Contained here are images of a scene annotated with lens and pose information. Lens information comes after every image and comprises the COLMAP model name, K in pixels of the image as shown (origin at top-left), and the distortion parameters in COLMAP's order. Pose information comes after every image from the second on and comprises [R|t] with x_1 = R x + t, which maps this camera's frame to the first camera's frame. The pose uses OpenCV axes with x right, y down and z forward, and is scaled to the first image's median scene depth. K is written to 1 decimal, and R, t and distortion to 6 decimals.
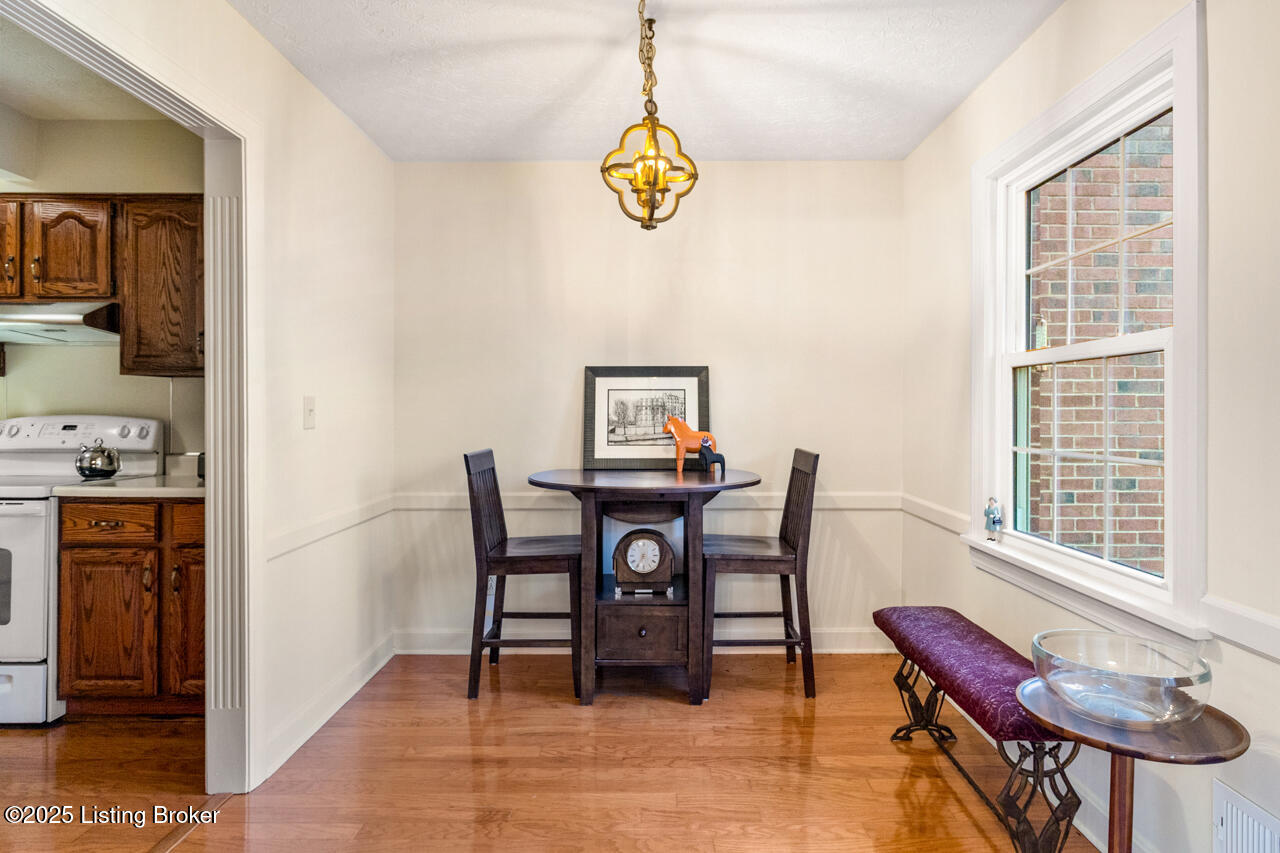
lens RADIAL K [[562.7, 0, 629.8], [0, 562.7, 414.5], [0, 0, 1]] dist [-0.003364, -0.000169]
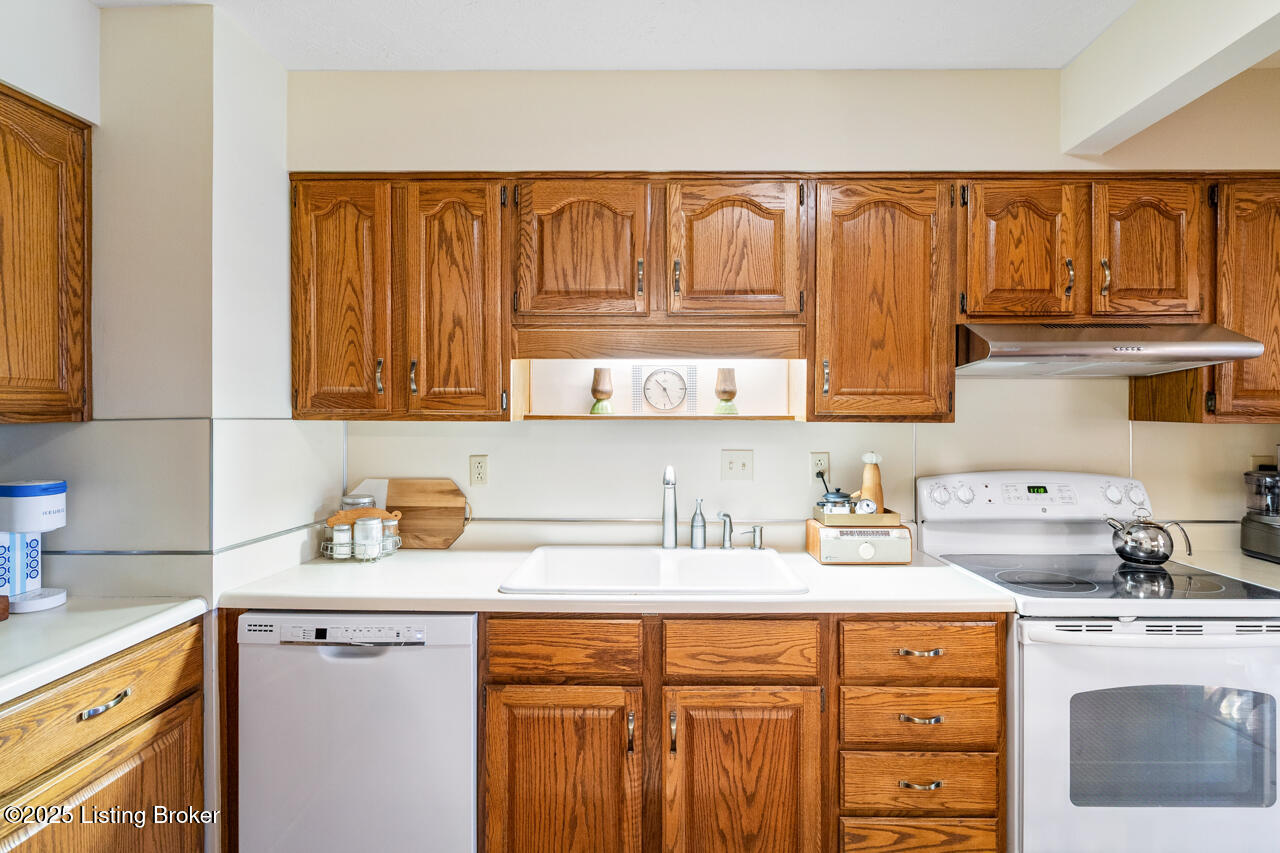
lens RADIAL K [[628.9, 0, 586.9], [0, 628.9, 417.2], [0, 0, 1]] dist [-0.002534, -0.001226]
pose [[0.999315, -0.000945, -0.036987, -1.687710], [0.001270, 0.999961, 0.008759, -0.086644], [0.036977, -0.008800, 0.999277, 0.164760]]
